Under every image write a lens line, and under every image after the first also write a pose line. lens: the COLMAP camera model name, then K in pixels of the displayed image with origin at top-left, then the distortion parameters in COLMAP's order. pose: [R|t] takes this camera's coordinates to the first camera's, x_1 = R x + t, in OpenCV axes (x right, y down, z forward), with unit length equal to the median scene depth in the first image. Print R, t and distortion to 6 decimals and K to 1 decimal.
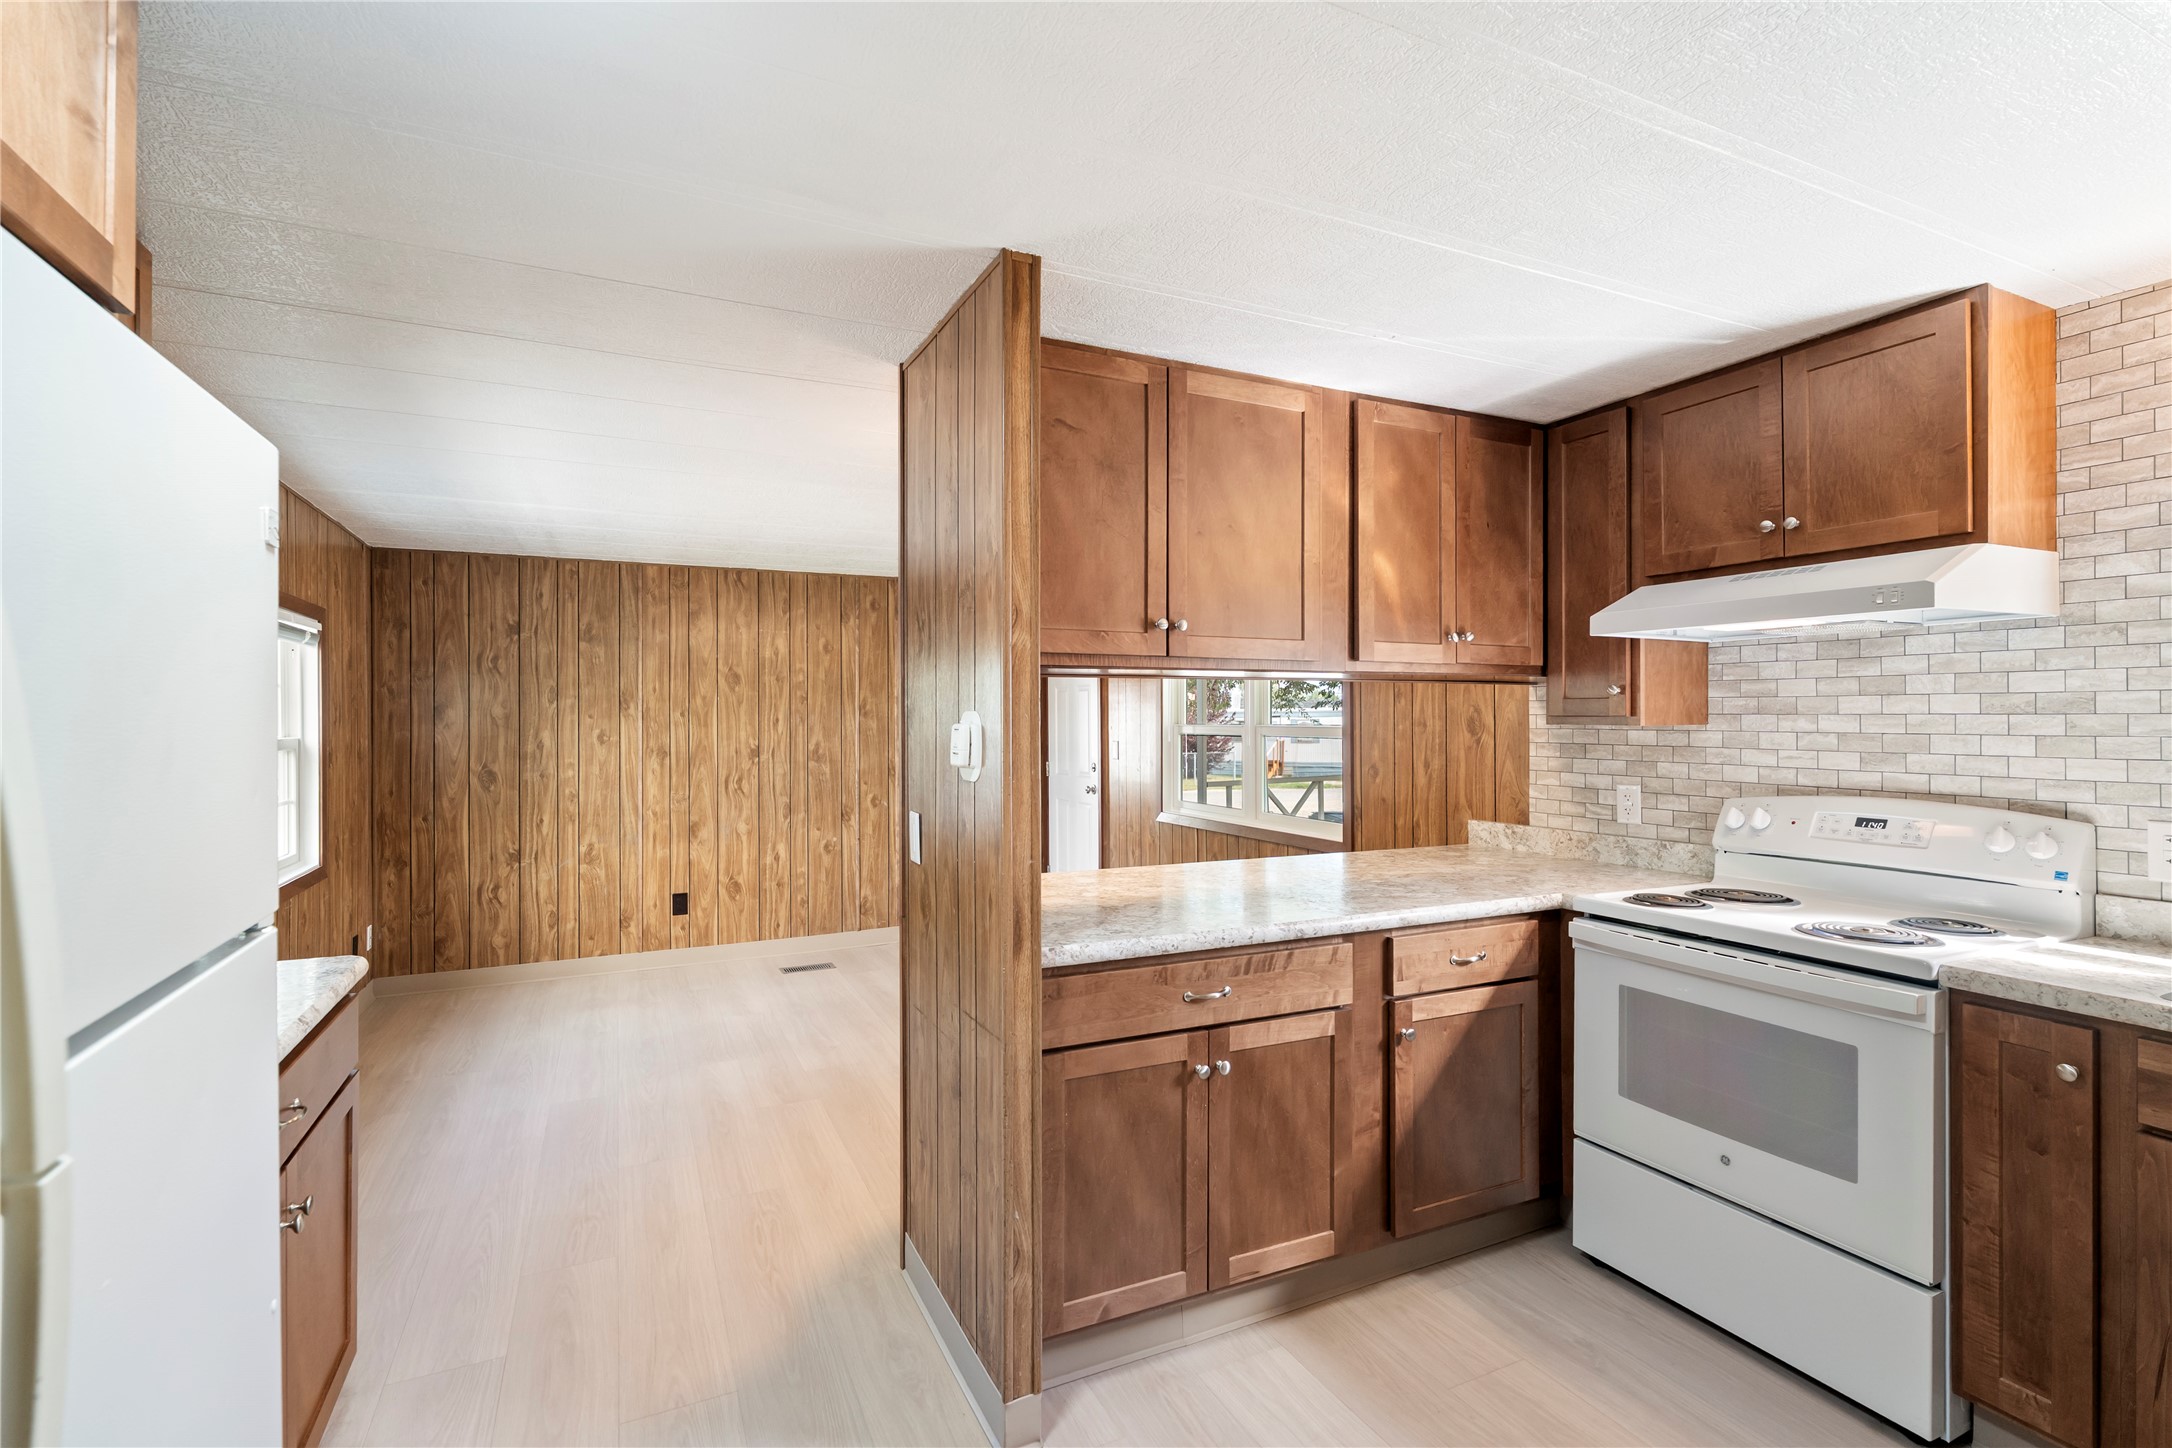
lens RADIAL K [[1013.2, 0, 1097.9], [0, 1013.2, 703.9], [0, 0, 1]] dist [0.009862, -0.001541]
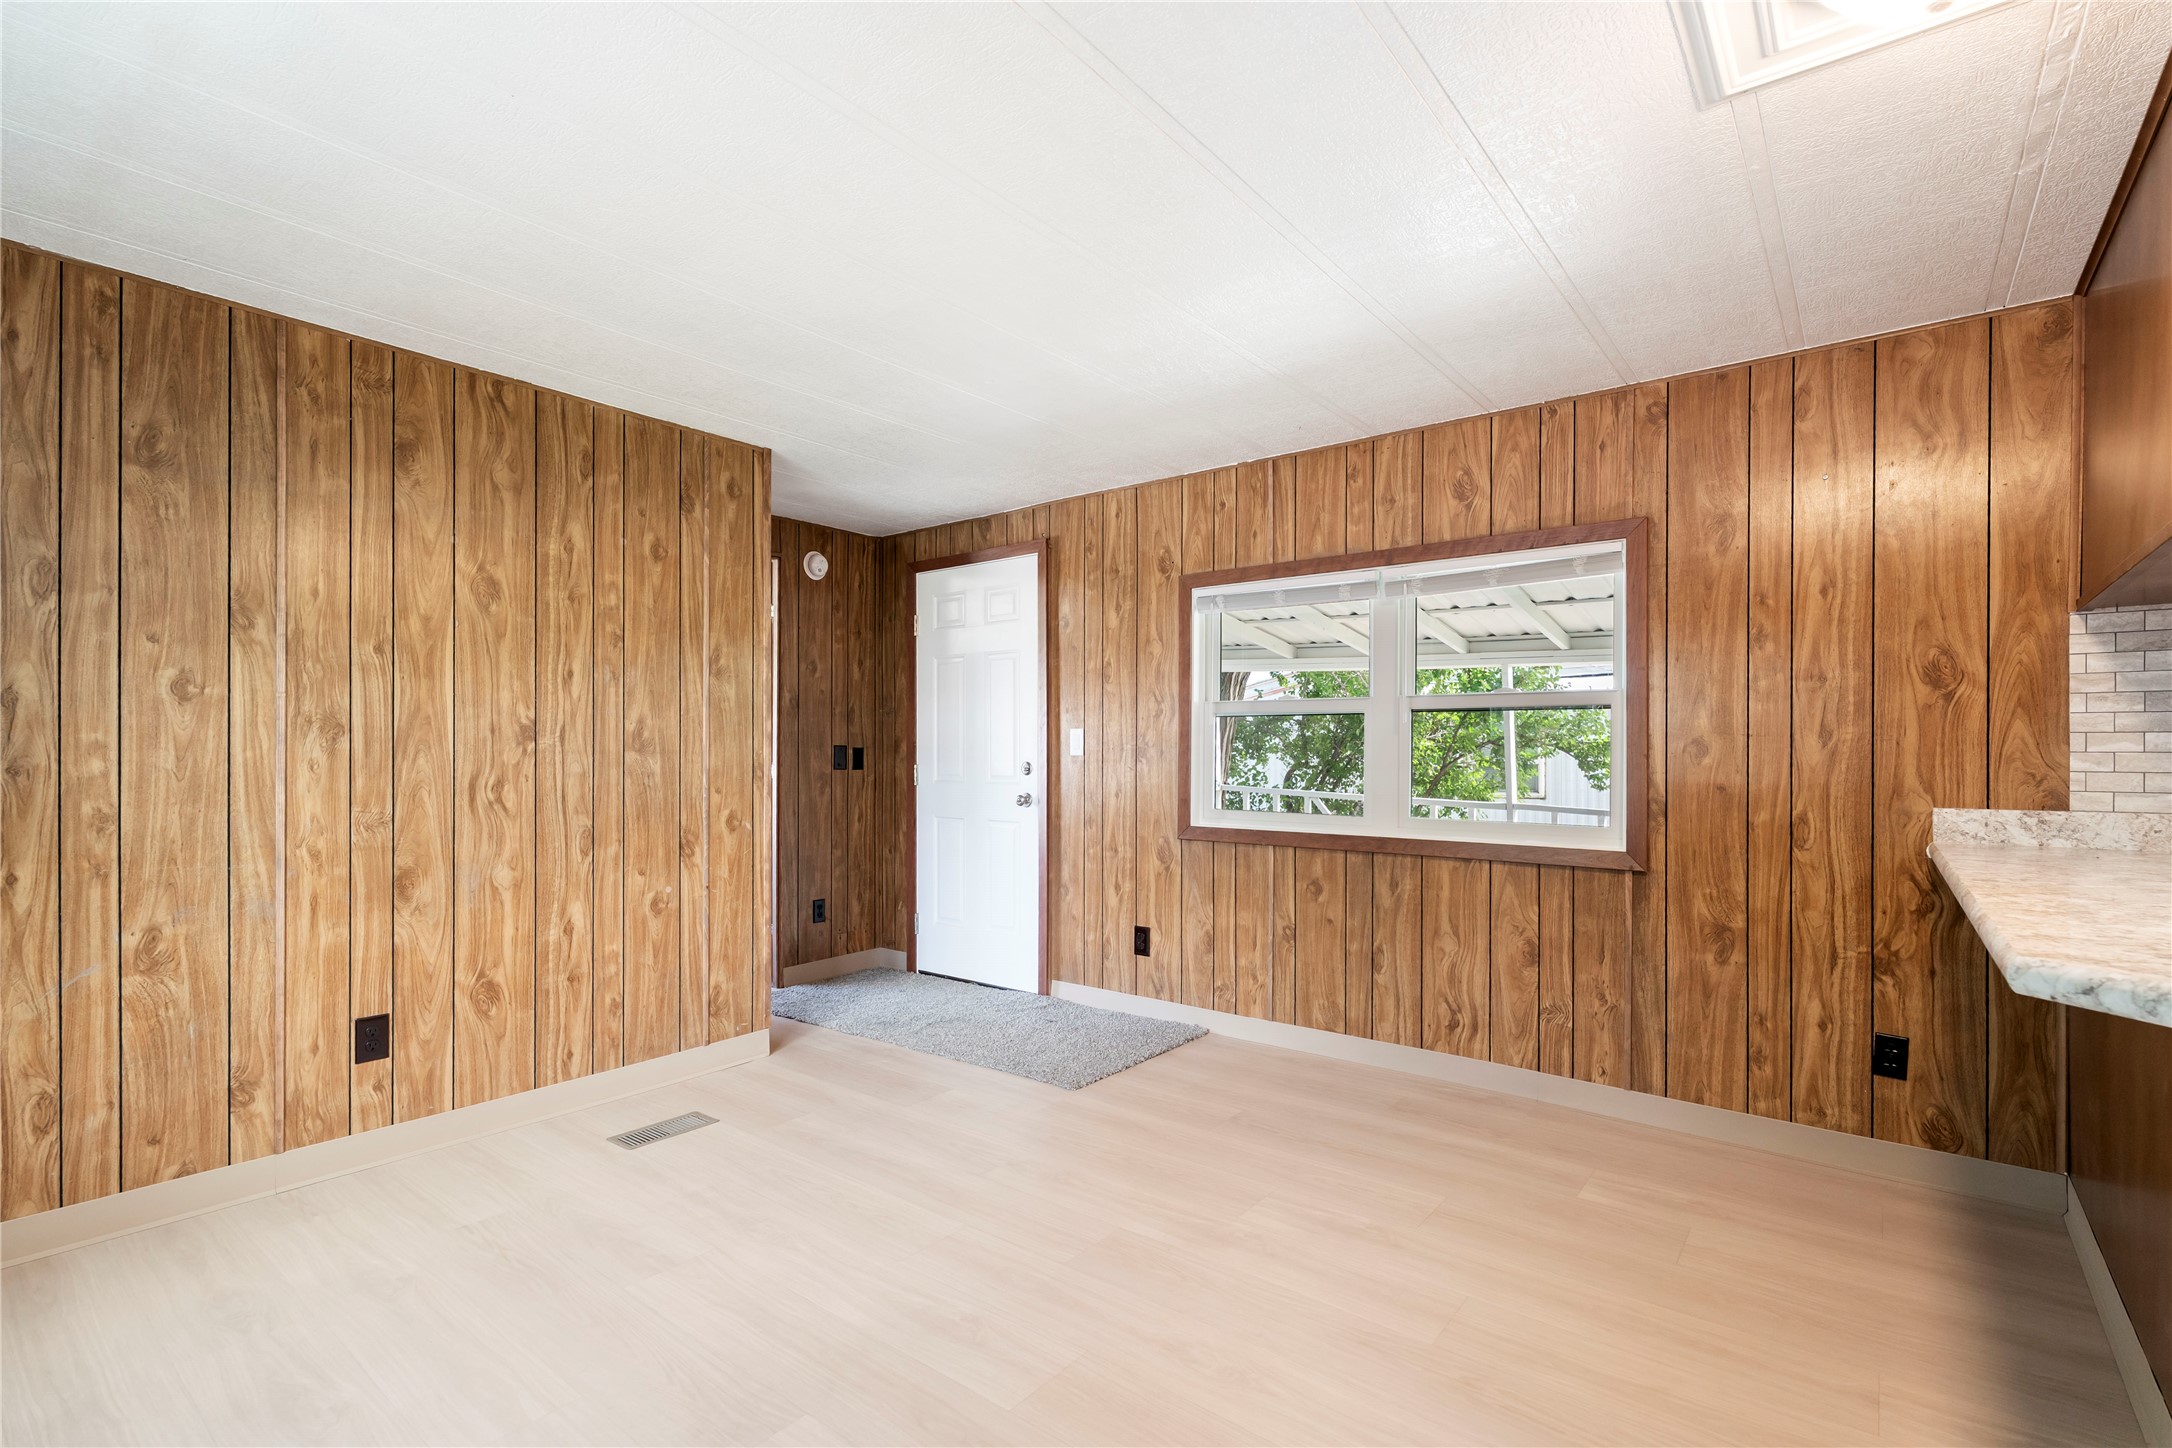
lens RADIAL K [[1013.2, 0, 1079.9], [0, 1013.2, 744.8], [0, 0, 1]] dist [0.009862, -0.001541]
pose [[0.900995, 0.009921, 0.433717, -0.322343], [-0.012737, 0.999912, 0.003588, 0.050953], [-0.433643, -0.008758, 0.901042, 0.418488]]
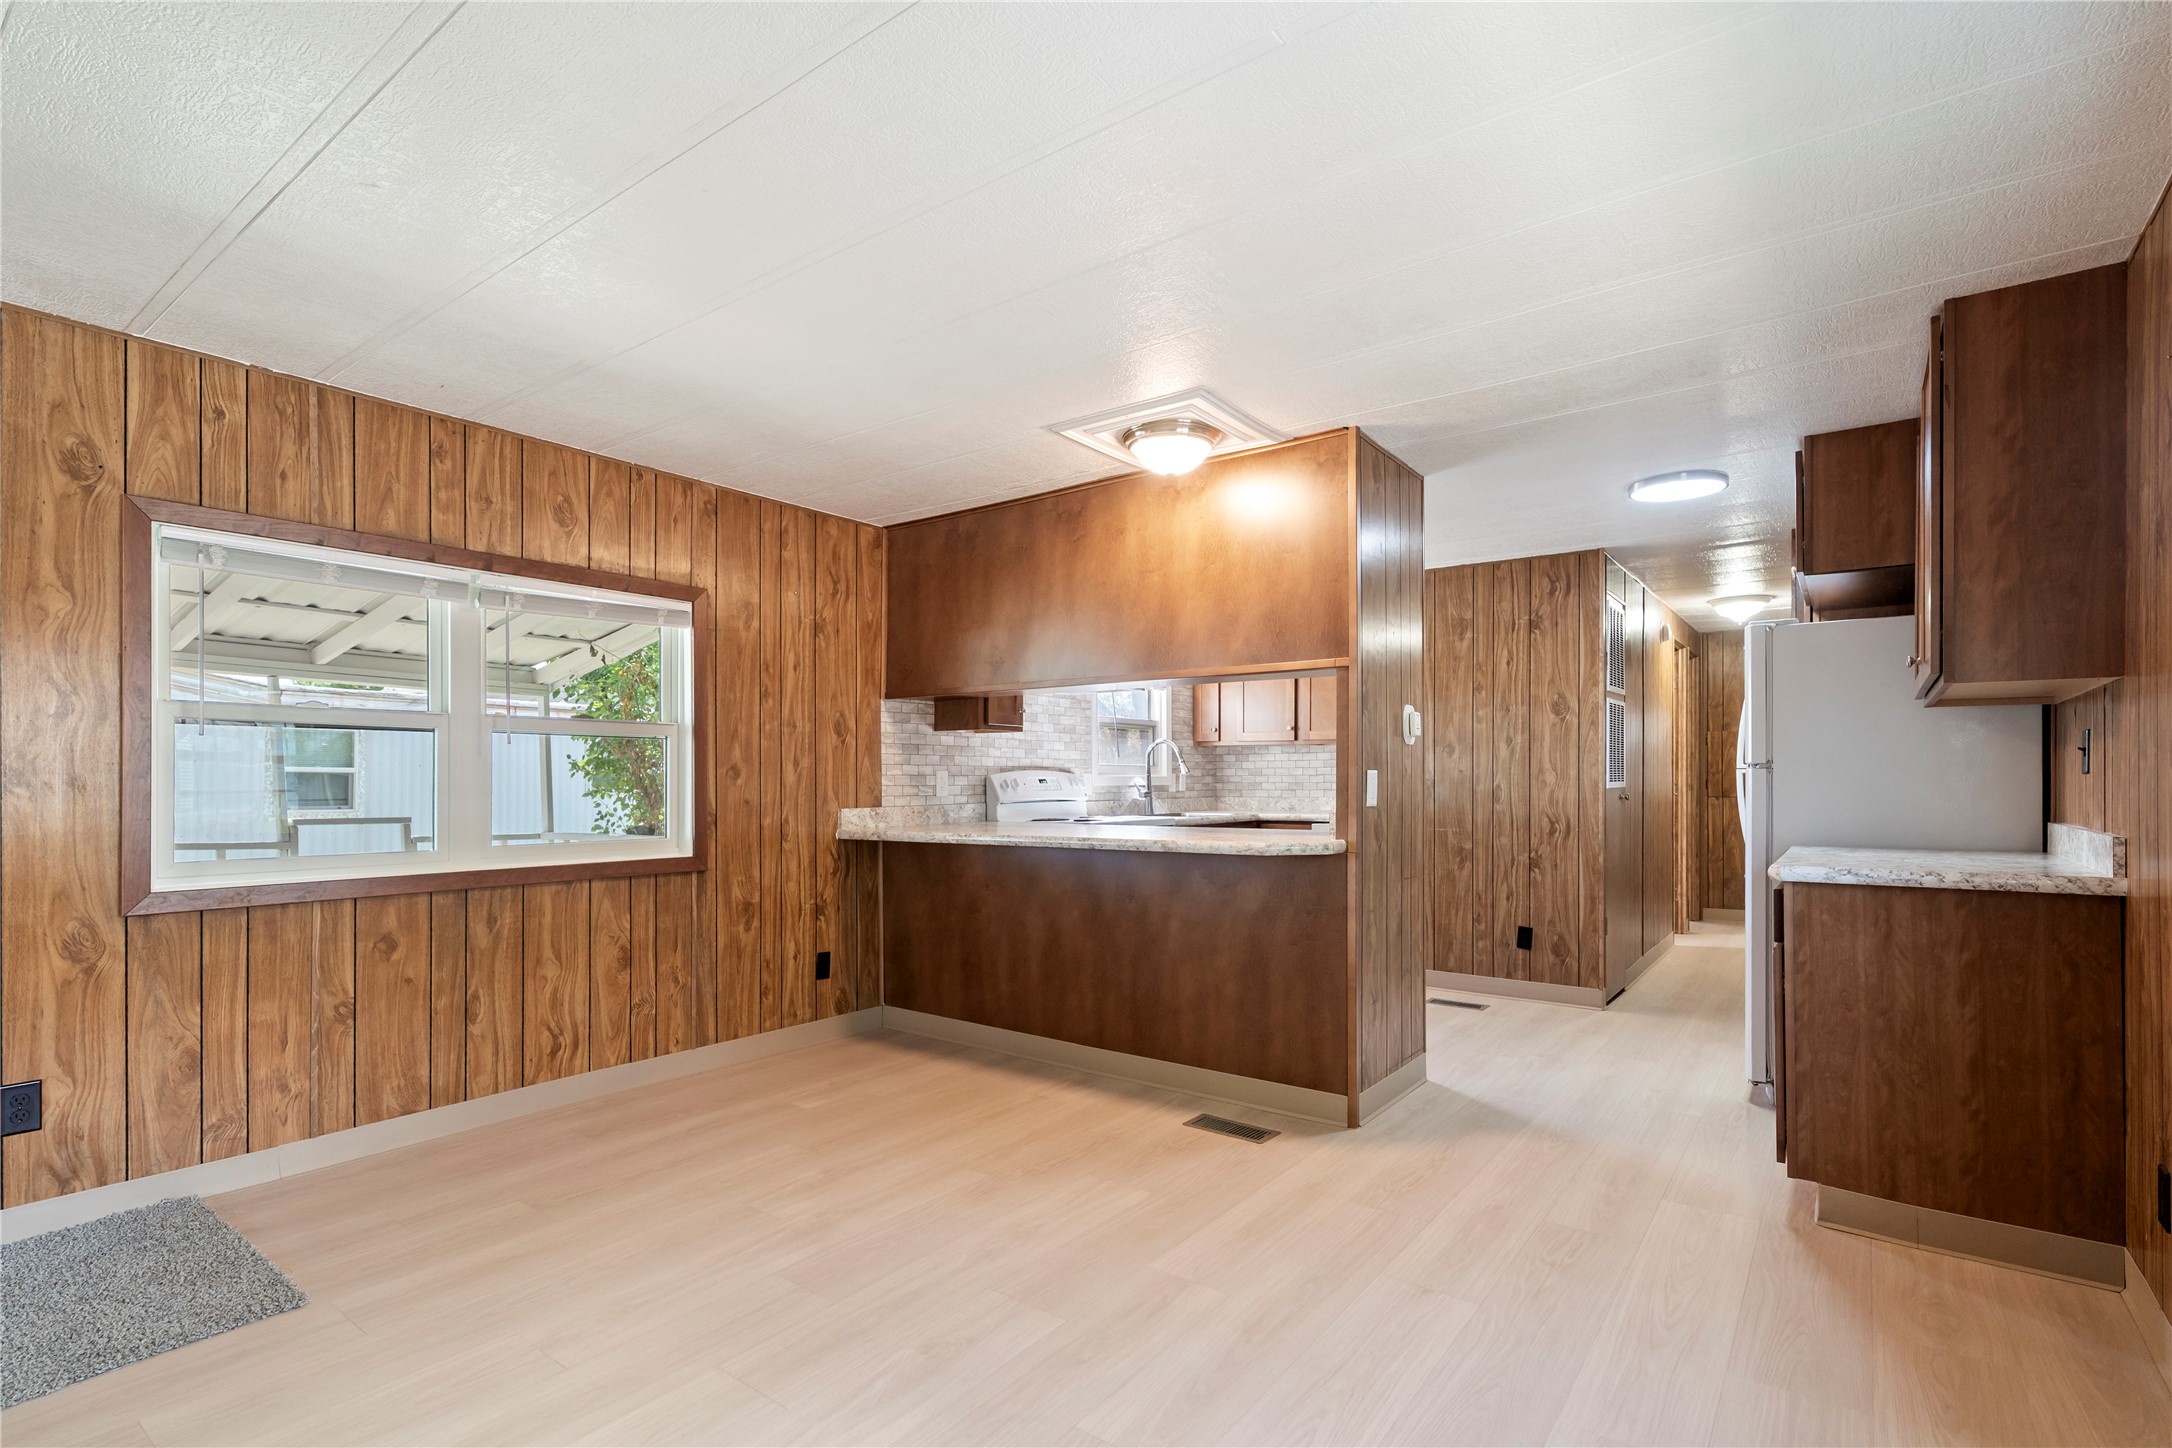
lens RADIAL K [[1013.2, 0, 1077.9], [0, 1013.2, 766.6], [0, 0, 1]] dist [0.009862, -0.001541]
pose [[-0.450235, 0.013859, 0.892802, -0.541065], [-0.008657, 0.999765, -0.019885, 0.058418], [-0.892868, -0.016682, -0.450010, 0.866757]]
